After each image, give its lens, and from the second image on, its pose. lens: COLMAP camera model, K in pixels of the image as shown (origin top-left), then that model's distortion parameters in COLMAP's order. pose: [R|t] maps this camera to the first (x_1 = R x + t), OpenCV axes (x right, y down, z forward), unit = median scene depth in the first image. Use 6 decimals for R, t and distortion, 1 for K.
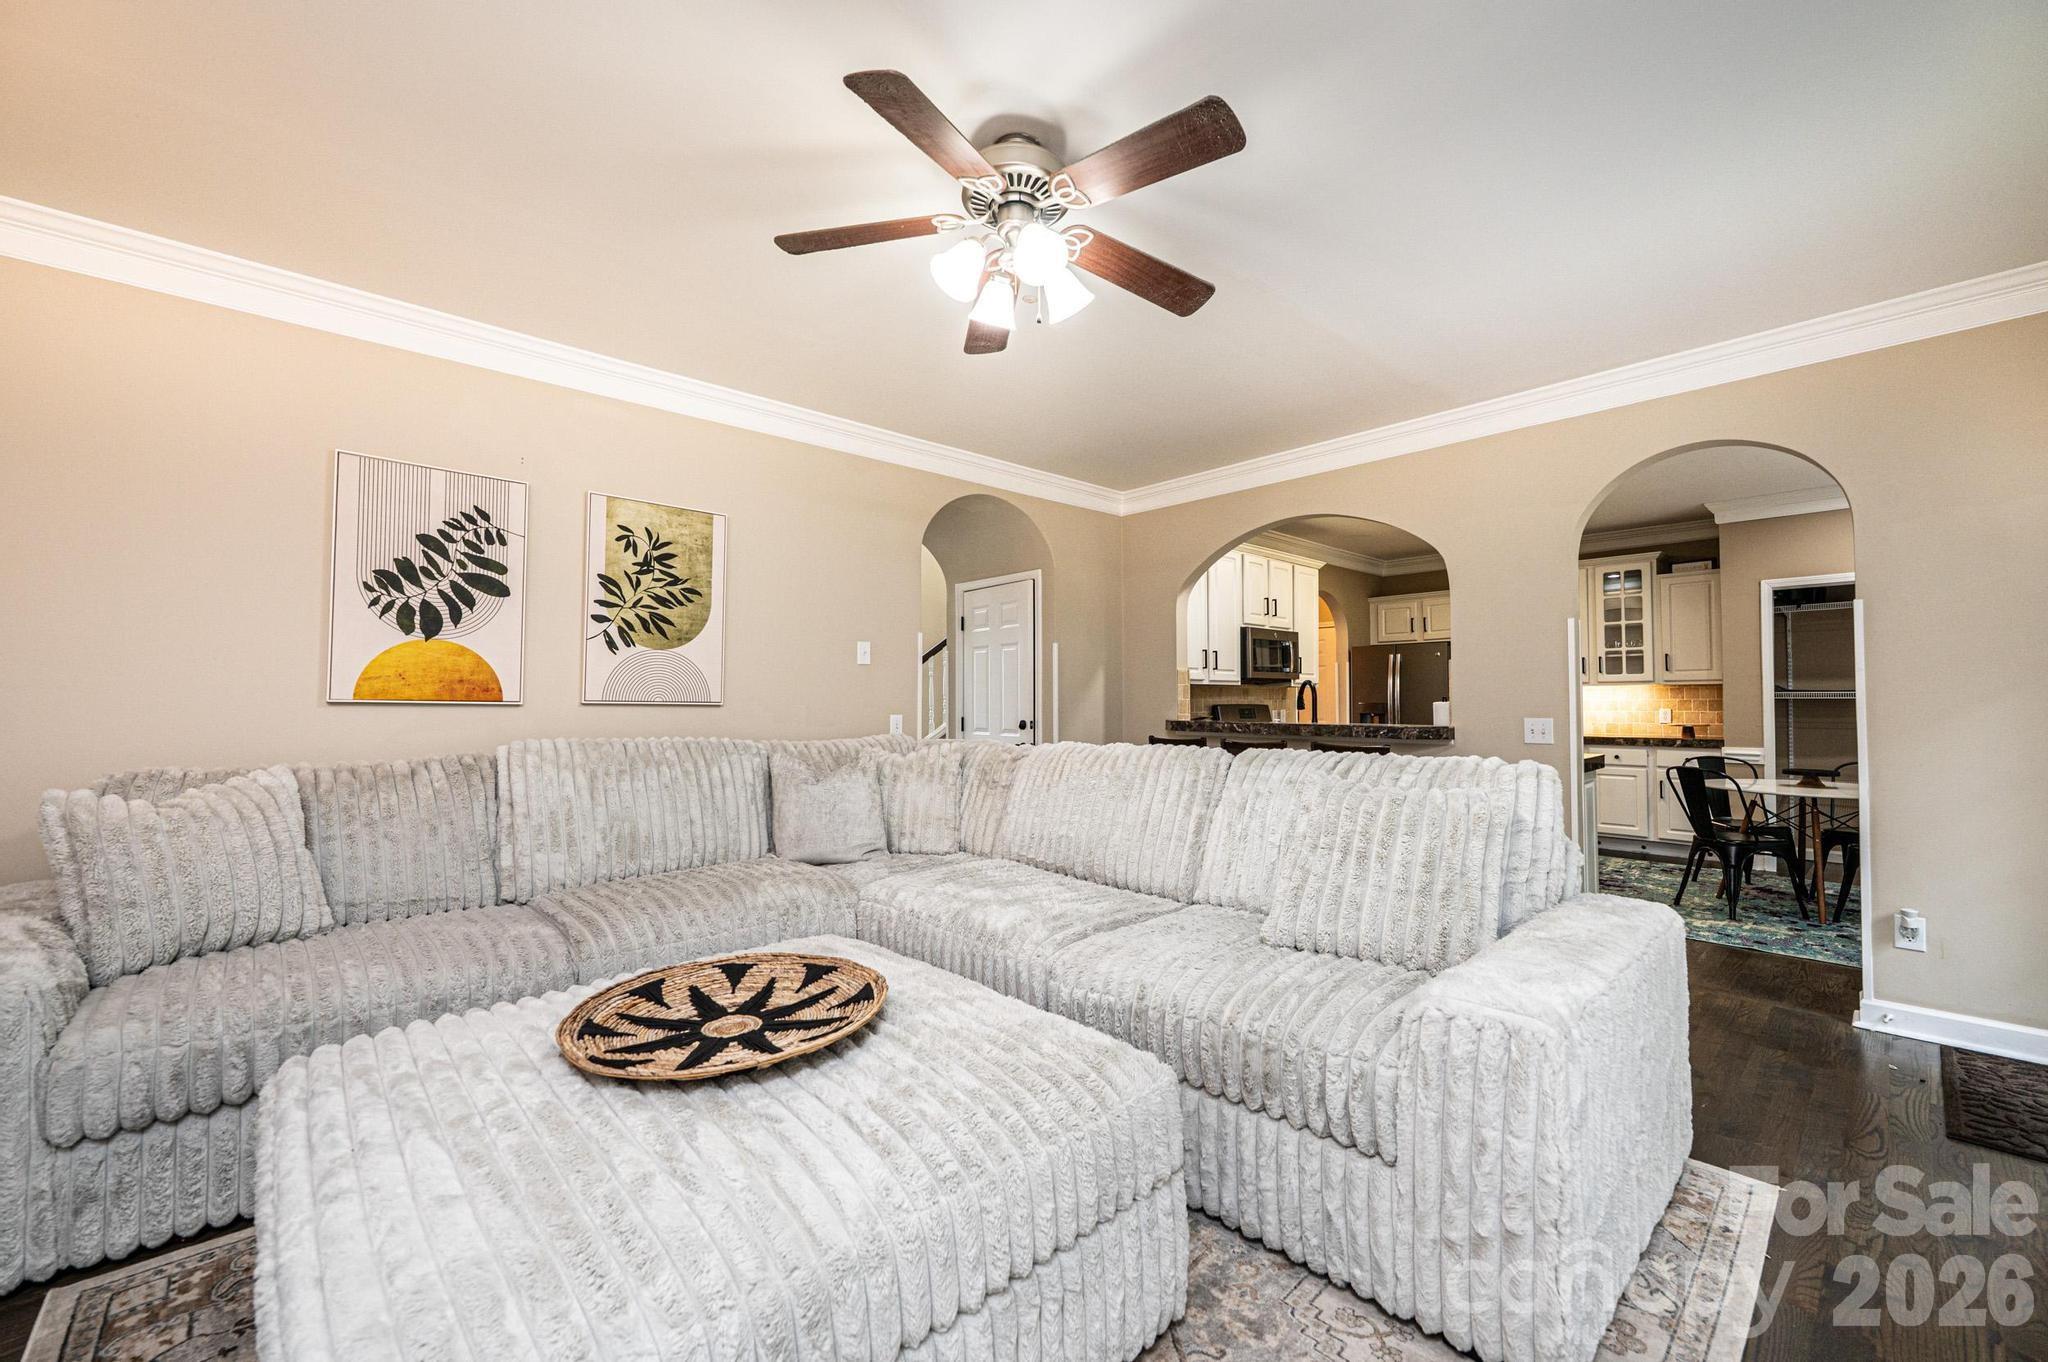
lens RADIAL K [[814.5, 0, 1022.4], [0, 814.5, 678.6], [0, 0, 1]] dist [-0.000027, -0.000164]
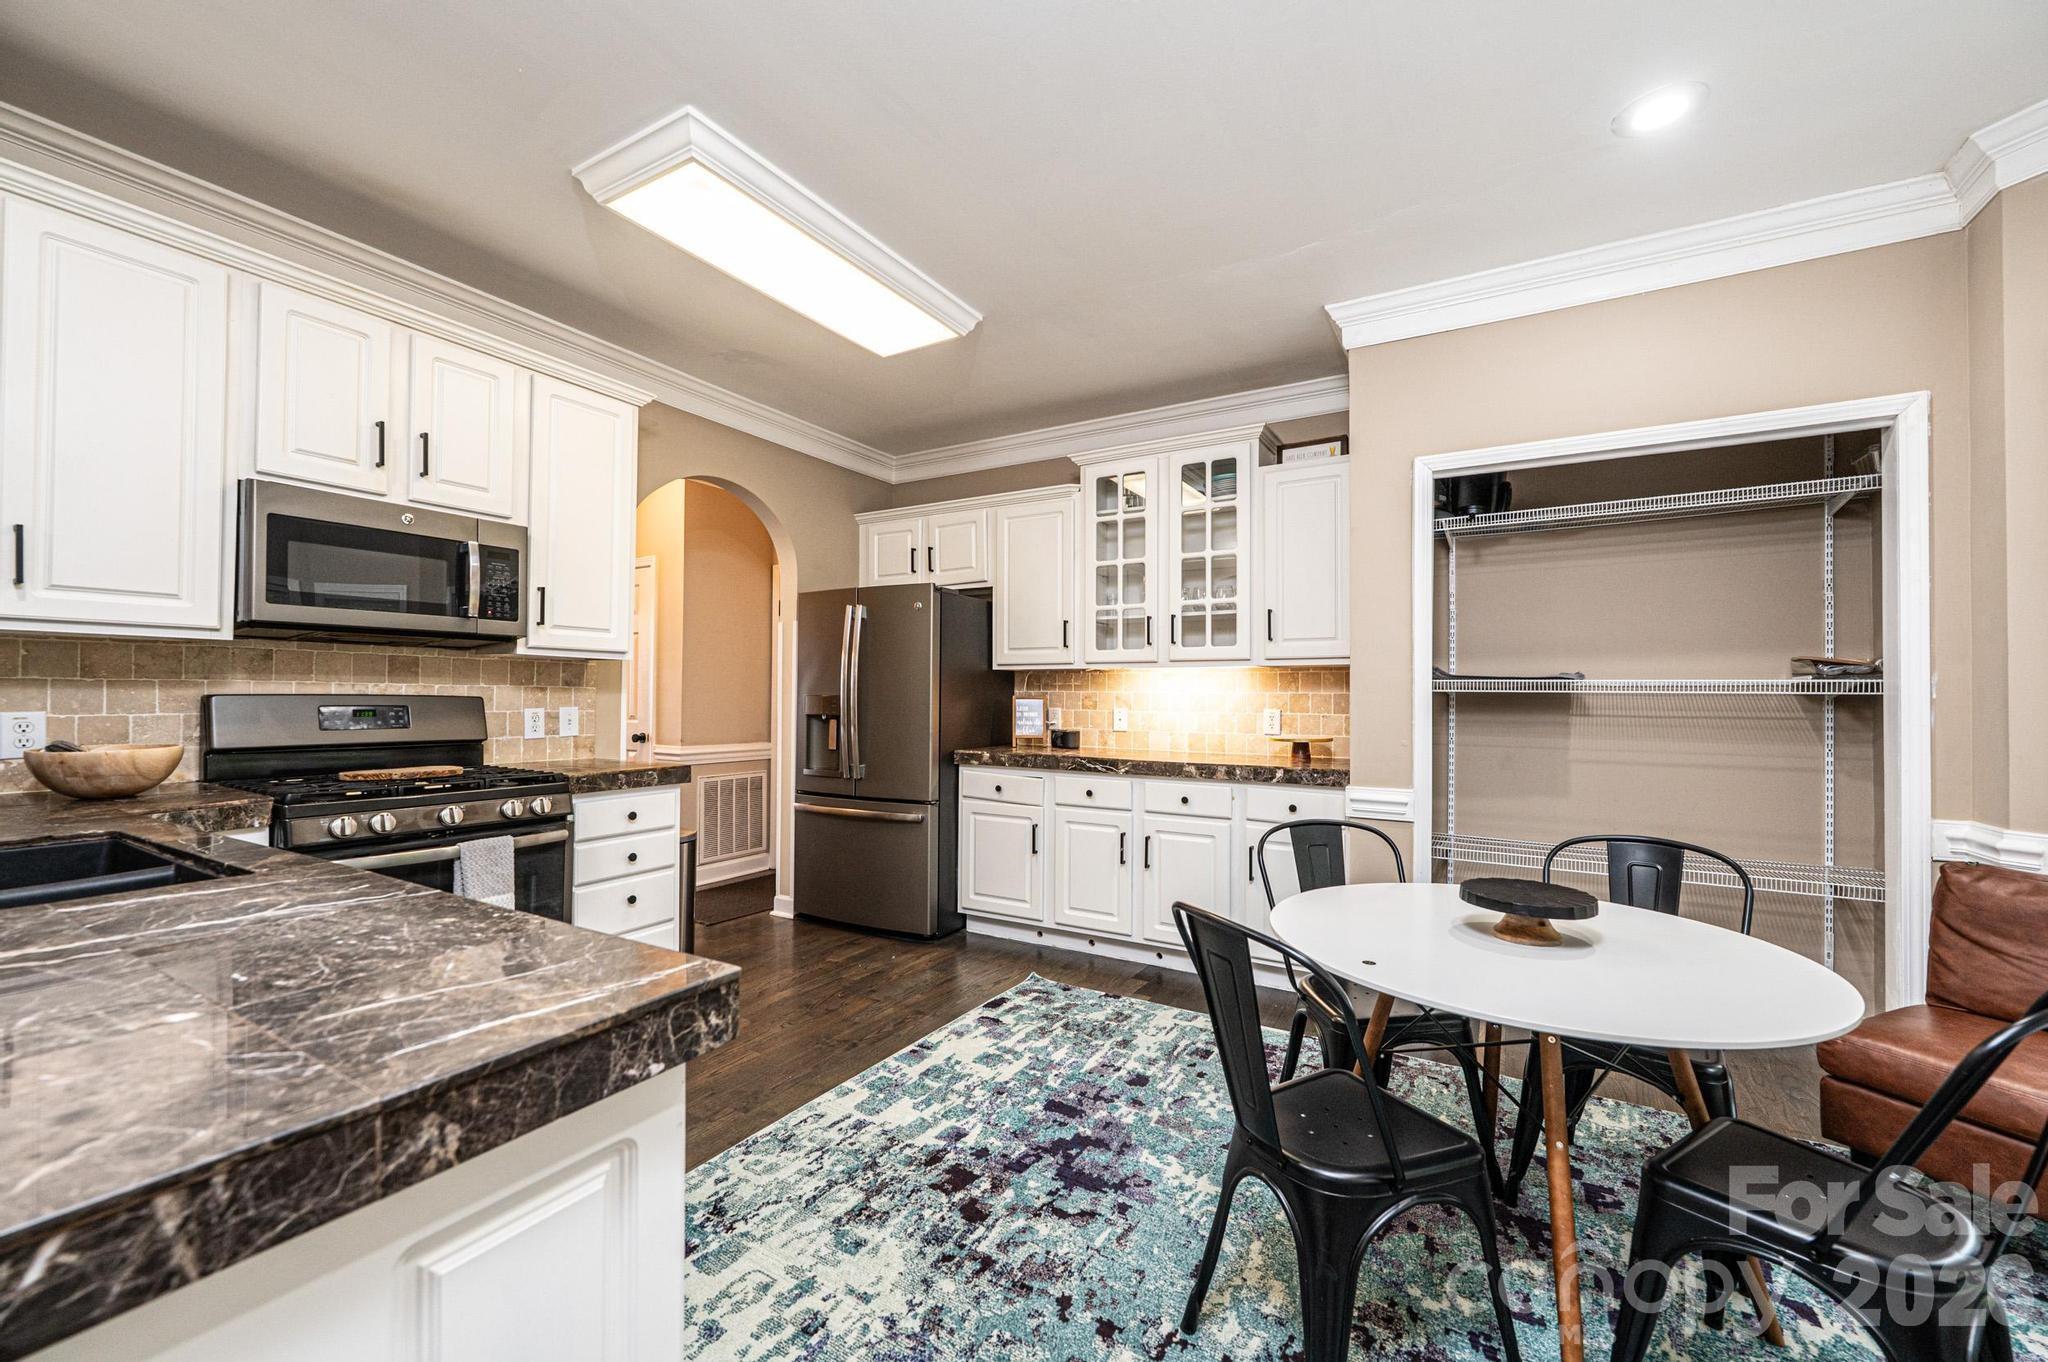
lens RADIAL K [[814.5, 0, 1024.1], [0, 814.5, 684.1], [0, 0, 1]] dist [-0.000027, -0.000164]
pose [[0.956266, 0.012843, 0.292216, 0.482724], [-0.016227, 0.999826, 0.009159, 0.017784], [-0.292048, -0.013500, 0.956308, 0.534089]]
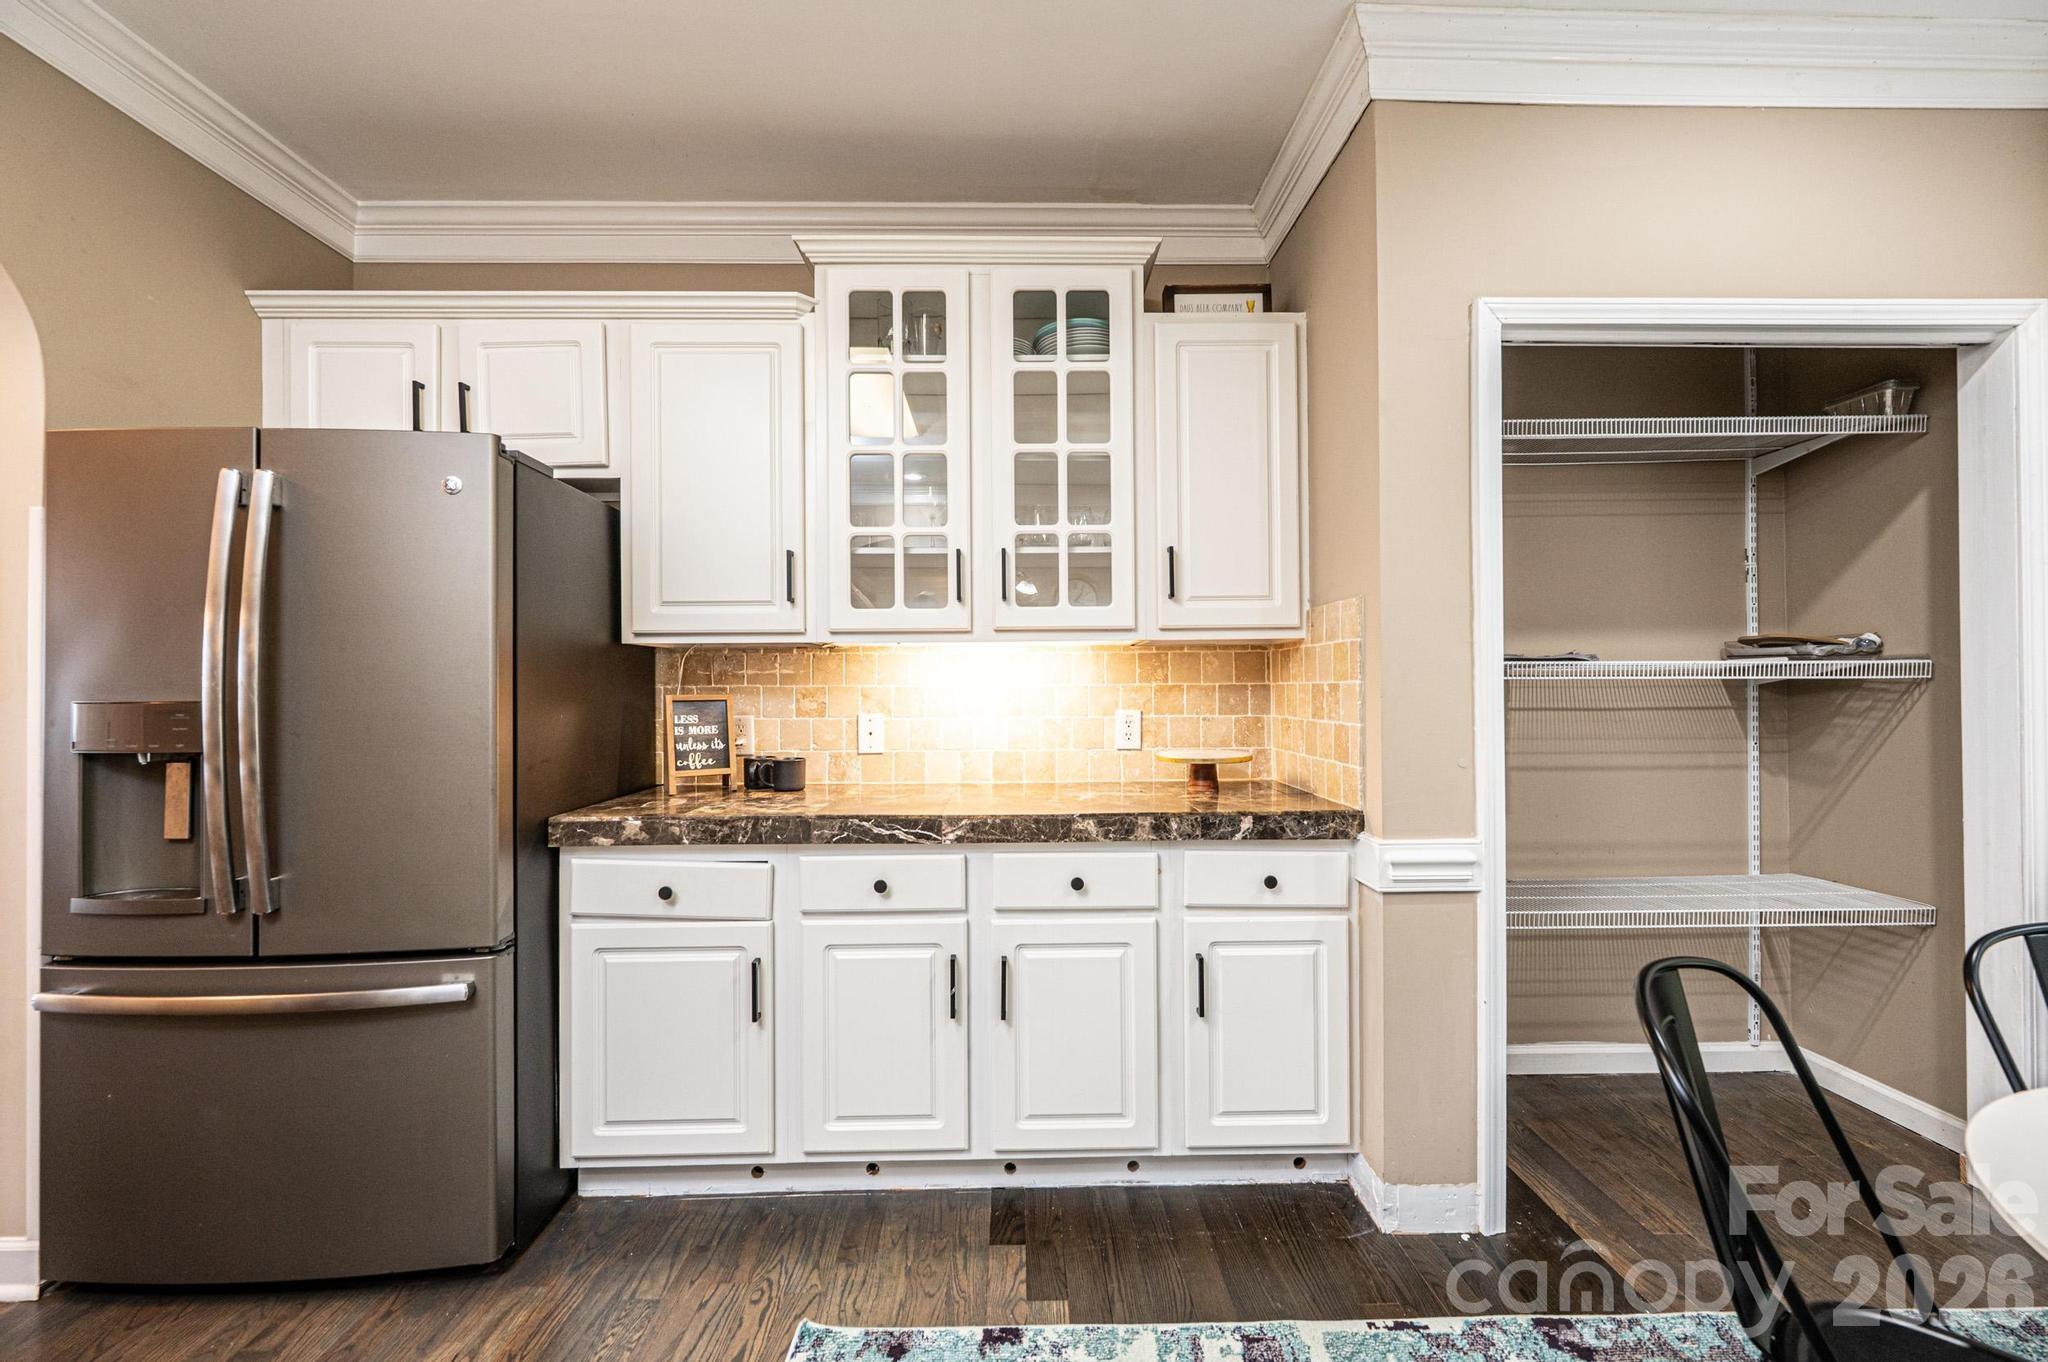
lens RADIAL K [[814.5, 0, 1021.8], [0, 814.5, 683.8], [0, 0, 1]] dist [-0.000027, -0.000164]
pose [[0.658931, 0.005288, 0.752185, 0.510431], [-0.013318, 0.999901, 0.004638, 0.025221], [-0.752086, -0.013074, 0.658936, 0.841693]]
